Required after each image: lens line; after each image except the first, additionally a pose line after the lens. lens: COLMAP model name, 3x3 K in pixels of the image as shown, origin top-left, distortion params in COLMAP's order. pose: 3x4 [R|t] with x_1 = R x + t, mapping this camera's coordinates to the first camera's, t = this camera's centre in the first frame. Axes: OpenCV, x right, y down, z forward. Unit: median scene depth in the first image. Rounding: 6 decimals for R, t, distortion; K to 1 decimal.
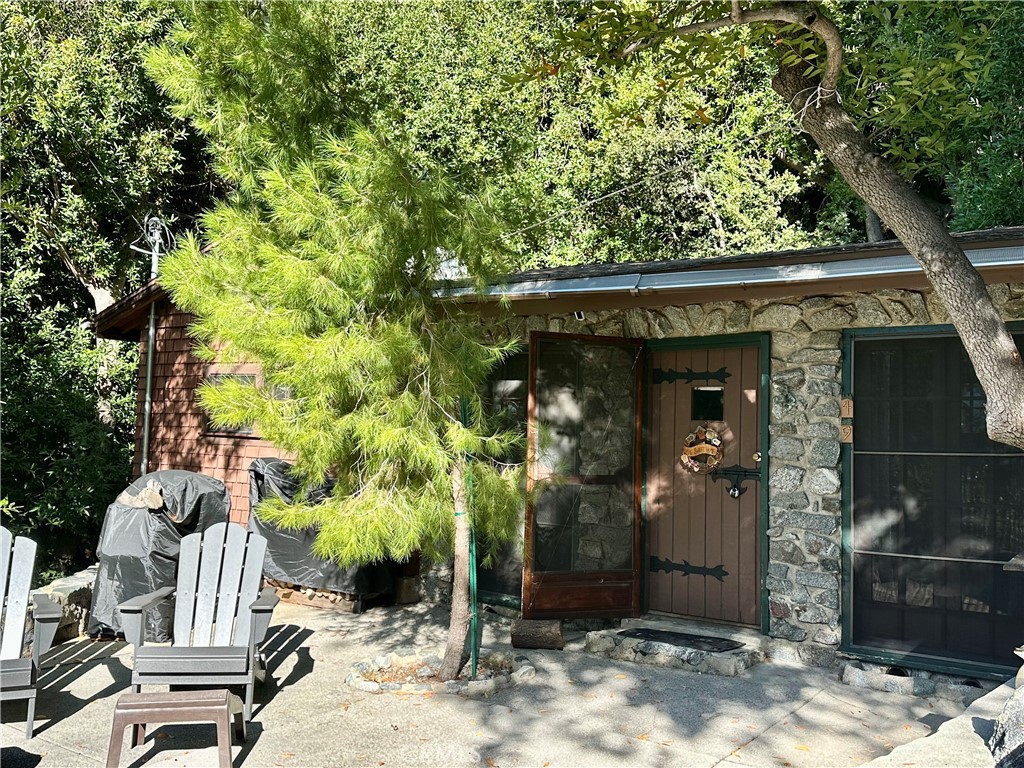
lens RADIAL K [[952.7, 0, 514.9], [0, 952.7, 378.2], [0, 0, 1]] dist [0.204692, -0.421845]
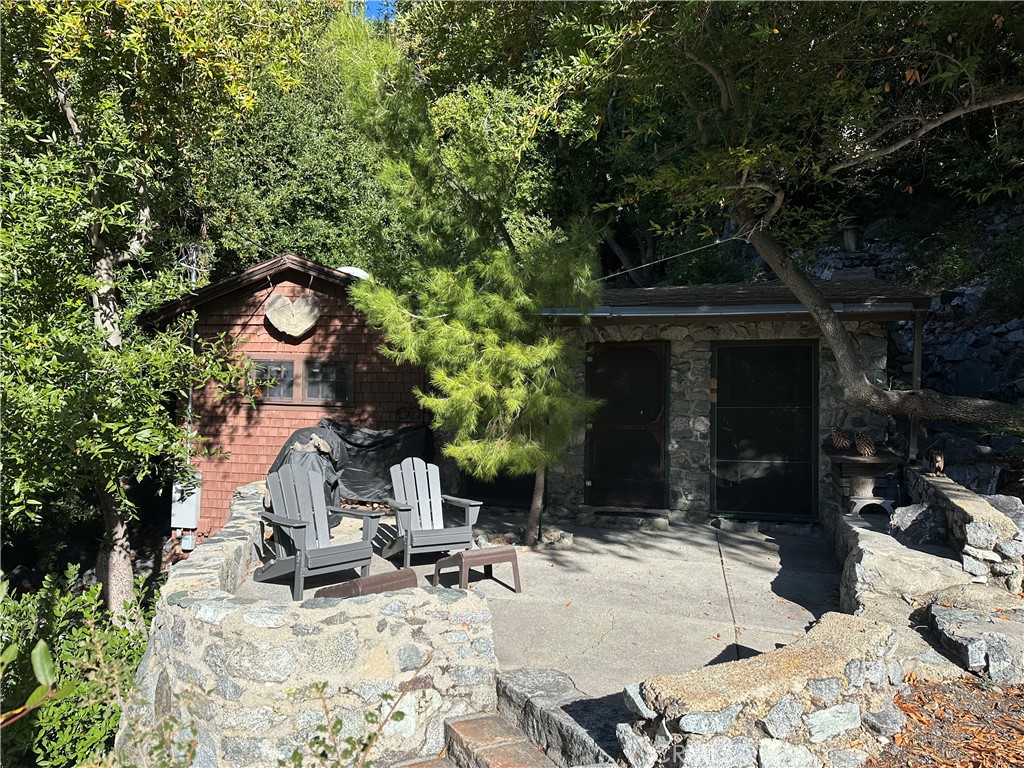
lens RADIAL K [[710.2, 0, 508.9], [0, 710.2, 387.8], [0, 0, 1]] dist [0.098204, -0.002243]
pose [[0.936397, -0.003435, 0.350926, -0.481197], [-0.011384, 0.999129, 0.040156, -0.011070], [-0.350758, -0.041597, 0.935542, -0.130875]]
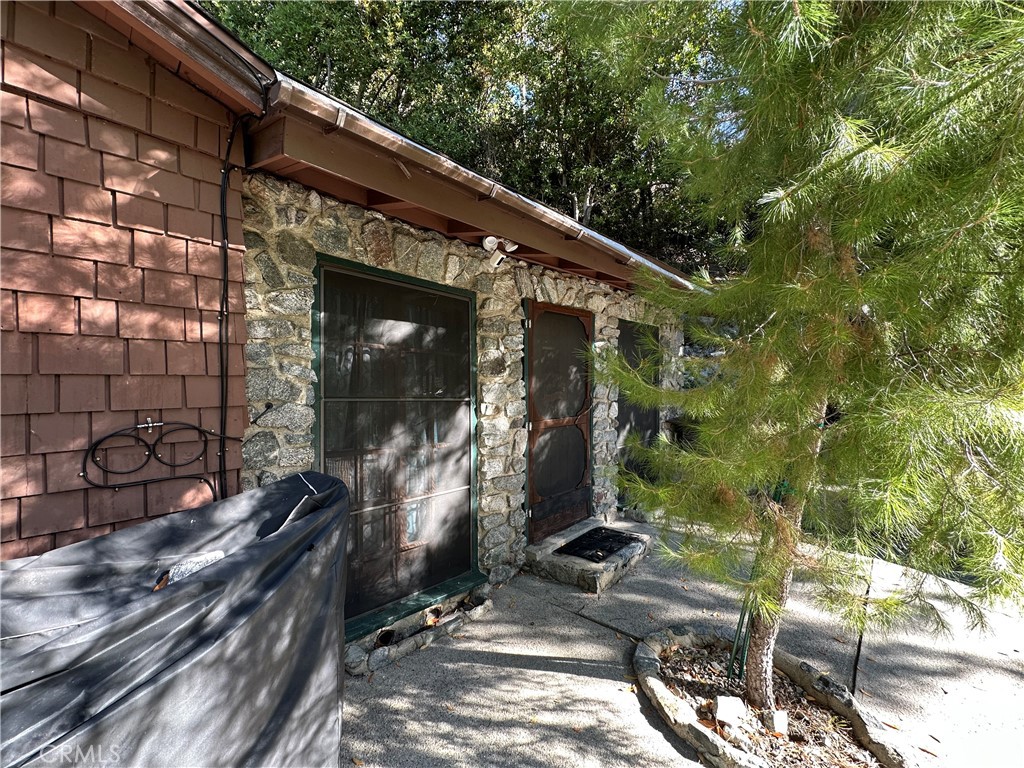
lens RADIAL K [[408.1, 0, 509.5], [0, 408.1, 384.3], [0, 0, 1]] dist [-0.000422, -0.000090]
pose [[0.144200, -0.027769, 0.989159, -0.371304], [-0.040402, 0.998607, 0.033924, 0.046632], [-0.988723, -0.044856, 0.142877, 1.044259]]
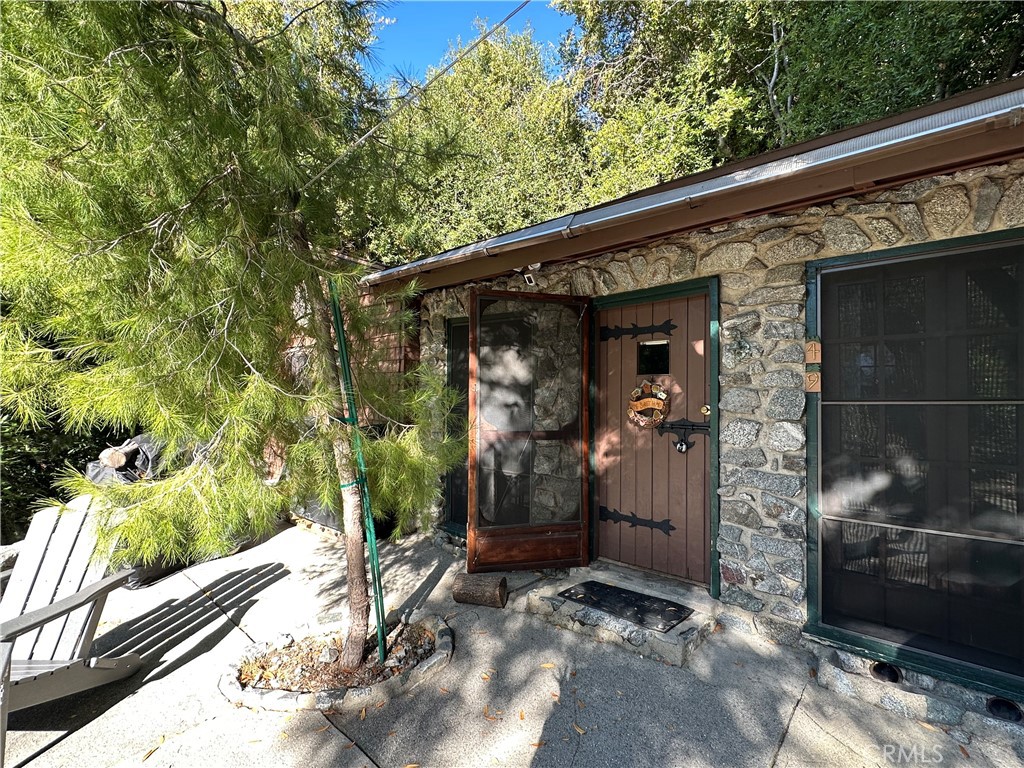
lens RADIAL K [[478.8, 0, 510.7], [0, 478.8, 387.1], [0, 0, 1]] dist [-0.001148, 0.000191]
pose [[0.992783, -0.022566, -0.117786, 0.119717], [0.026780, 0.999052, 0.034314, 0.038573], [0.116900, -0.037220, 0.992446, 0.524169]]
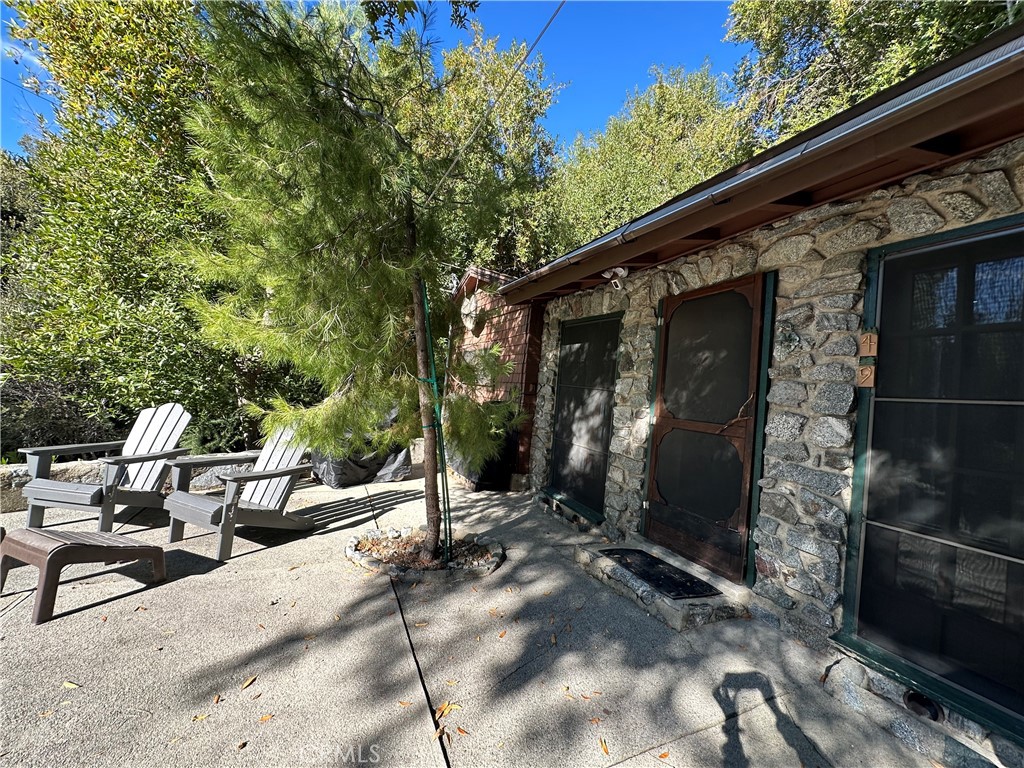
lens RADIAL K [[408.1, 0, 509.5], [0, 408.1, 384.3], [0, 0, 1]] dist [-0.000422, -0.000090]
pose [[0.861666, 0.039178, -0.505962, 0.248632], [-0.035689, 0.999225, 0.016593, 0.066505], [0.506220, 0.003760, 0.862396, 0.535237]]
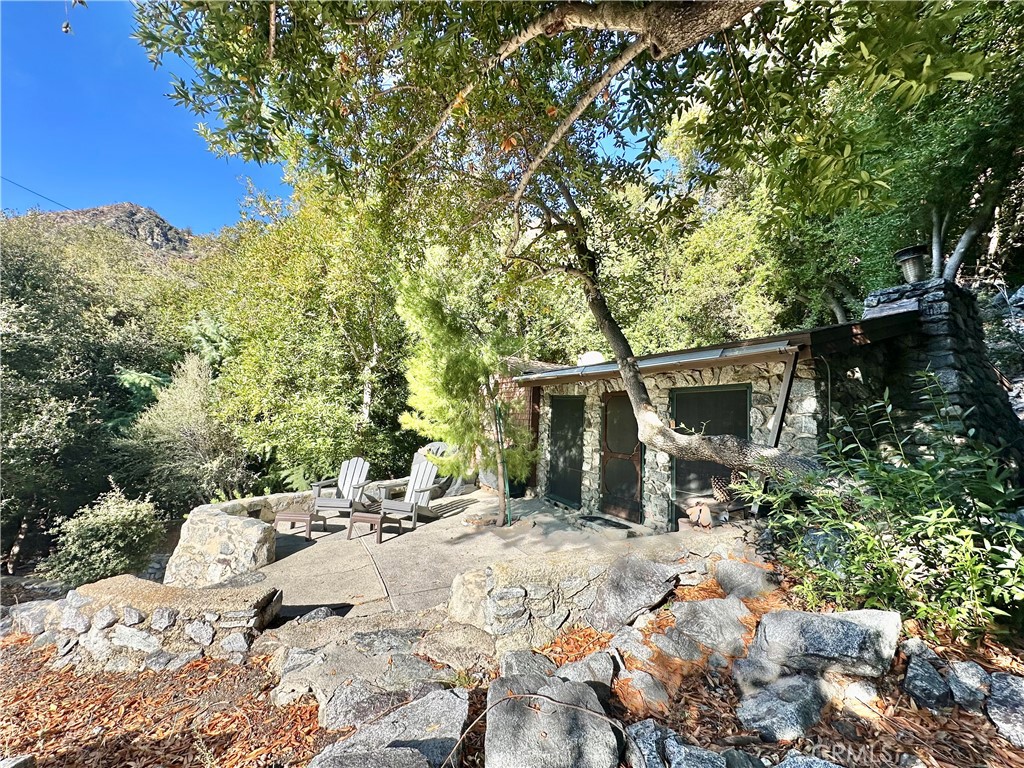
lens RADIAL K [[408.1, 0, 509.5], [0, 408.1, 384.3], [0, 0, 1]] dist [-0.000422, -0.000090]
pose [[0.890461, -0.029270, -0.454118, 0.420022], [0.009025, 0.998869, -0.046685, -0.018917], [0.454970, 0.037473, 0.889718, 0.008401]]
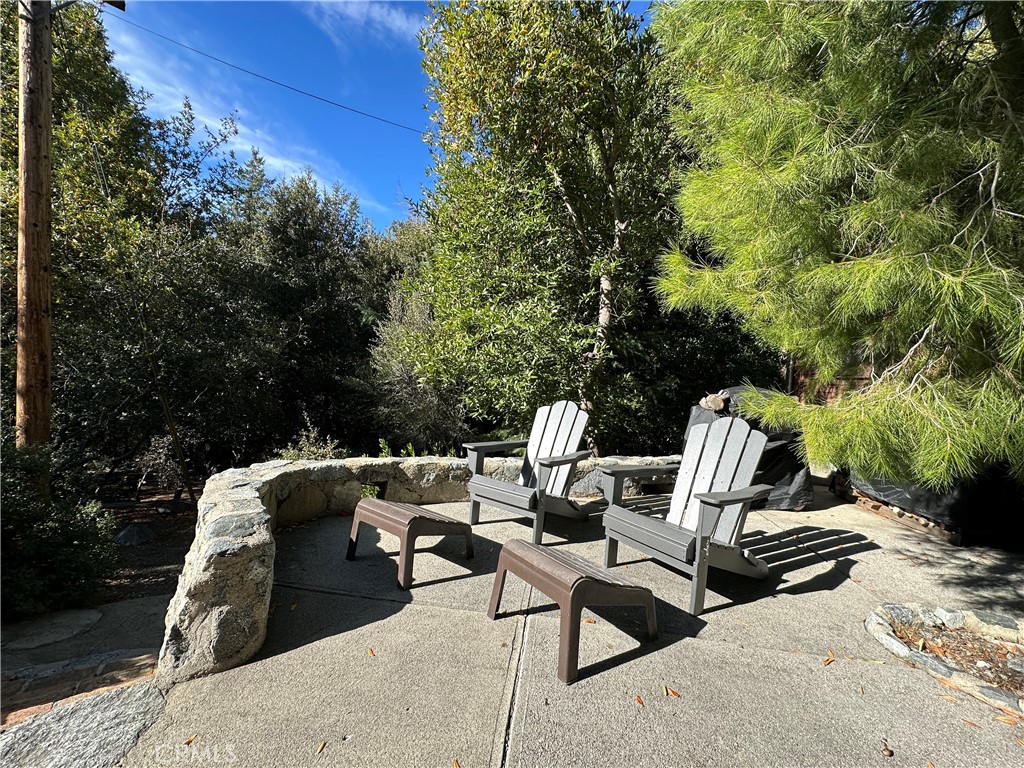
lens RADIAL K [[408.1, 0, 509.5], [0, 408.1, 384.3], [0, 0, 1]] dist [-0.000422, -0.000090]
pose [[0.443182, 0.006445, -0.896409, -0.000666], [0.000137, 0.999974, 0.007257, 0.093844], [0.896432, -0.003339, 0.443169, 0.494672]]
